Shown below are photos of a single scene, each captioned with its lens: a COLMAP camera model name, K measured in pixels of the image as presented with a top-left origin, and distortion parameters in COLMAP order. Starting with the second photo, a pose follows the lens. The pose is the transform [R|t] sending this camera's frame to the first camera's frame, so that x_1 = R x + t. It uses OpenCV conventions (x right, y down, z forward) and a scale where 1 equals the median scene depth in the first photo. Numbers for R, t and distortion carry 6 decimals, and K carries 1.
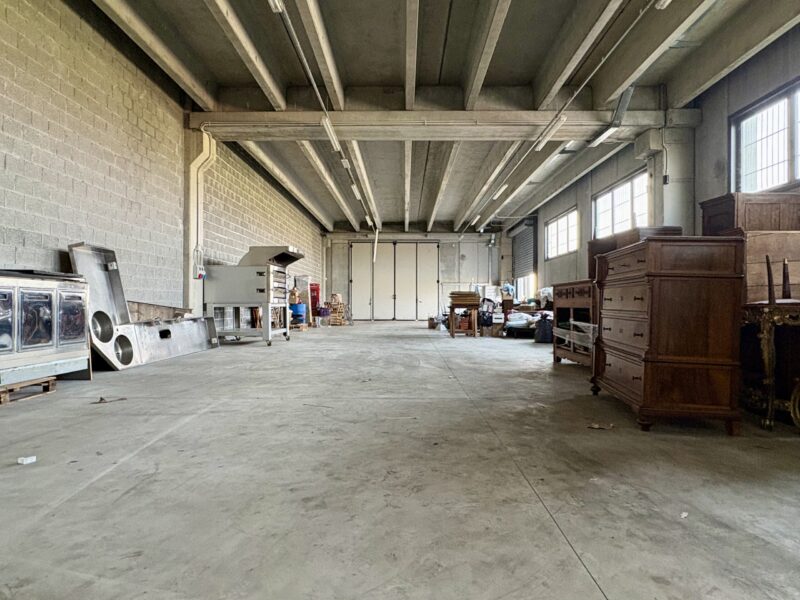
lens RADIAL K [[462.7, 0, 400.0], [0, 462.7, 300.0], [0, 0, 1]] dist [0.004711, 0.000073]
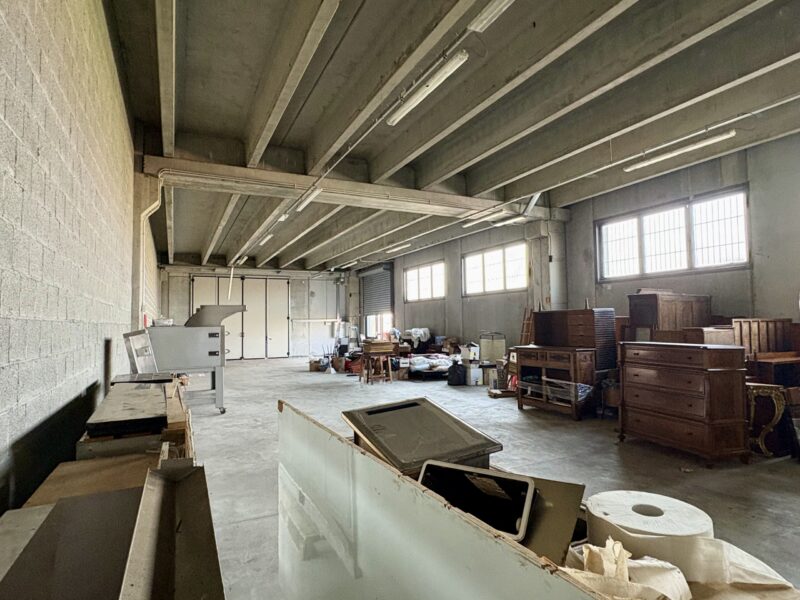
lens RADIAL K [[462.7, 0, 400.0], [0, 462.7, 300.0], [0, 0, 1]] dist [0.004711, 0.000073]
pose [[0.890576, 0.008655, 0.454753, -0.303541], [0.012380, 0.998987, -0.043259, -0.063688], [-0.454666, 0.044155, 0.889567, 0.010710]]
